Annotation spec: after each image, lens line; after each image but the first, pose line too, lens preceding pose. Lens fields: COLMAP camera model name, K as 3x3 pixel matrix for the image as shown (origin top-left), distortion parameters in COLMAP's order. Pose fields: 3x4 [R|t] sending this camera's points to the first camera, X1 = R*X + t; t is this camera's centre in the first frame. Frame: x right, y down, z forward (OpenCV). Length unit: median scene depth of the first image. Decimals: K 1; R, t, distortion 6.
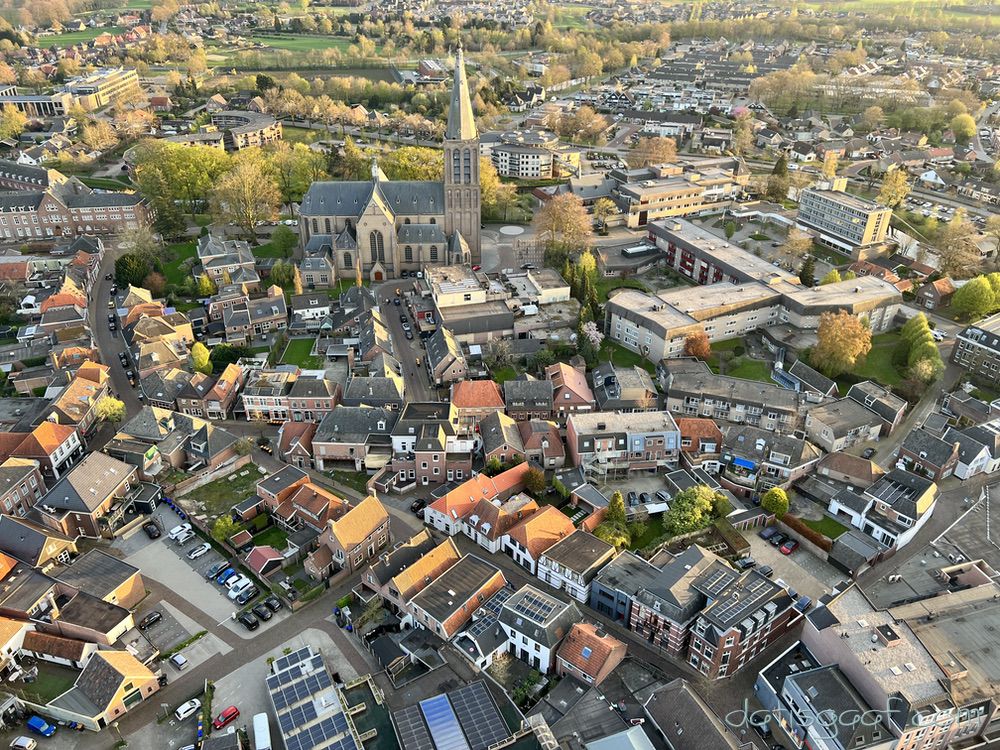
lens RADIAL K [[741.2, 0, 500.0], [0, 741.2, 375.0], [0, 0, 1]] dist [0.065938, -0.076456]
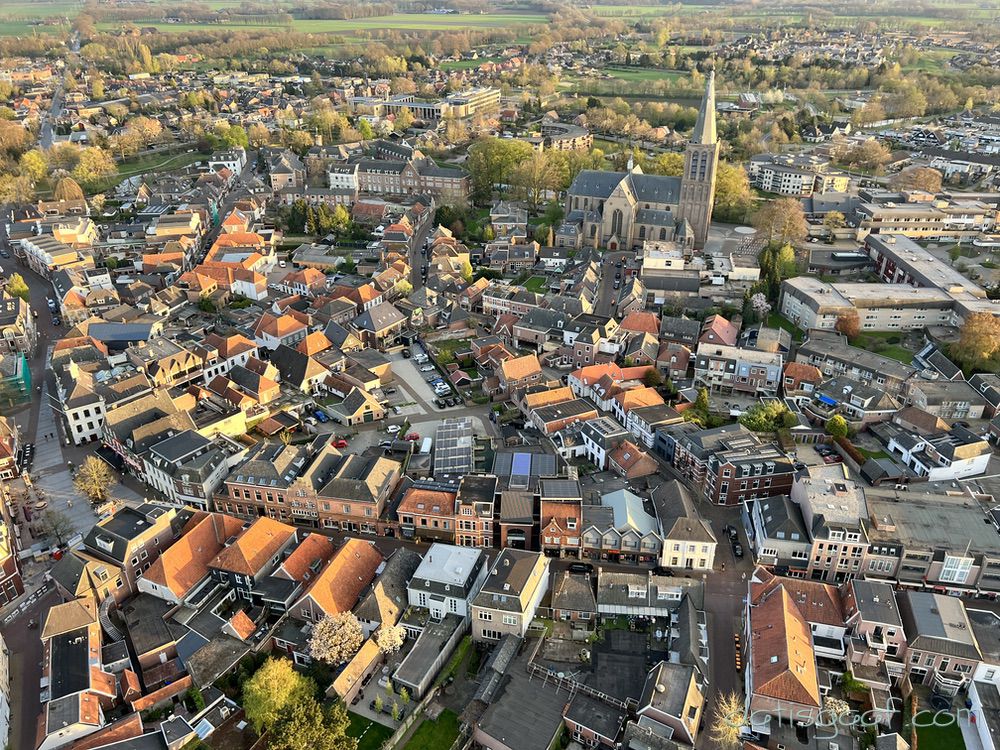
lens RADIAL K [[741.2, 0, 500.0], [0, 741.2, 375.0], [0, 0, 1]] dist [0.065938, -0.076456]
pose [[0.898854, 0.198784, -0.390572, 0.218996], [-0.216419, 0.976300, -0.001167, 0.135777], [0.381084, 0.085576, 0.920572, -0.237976]]
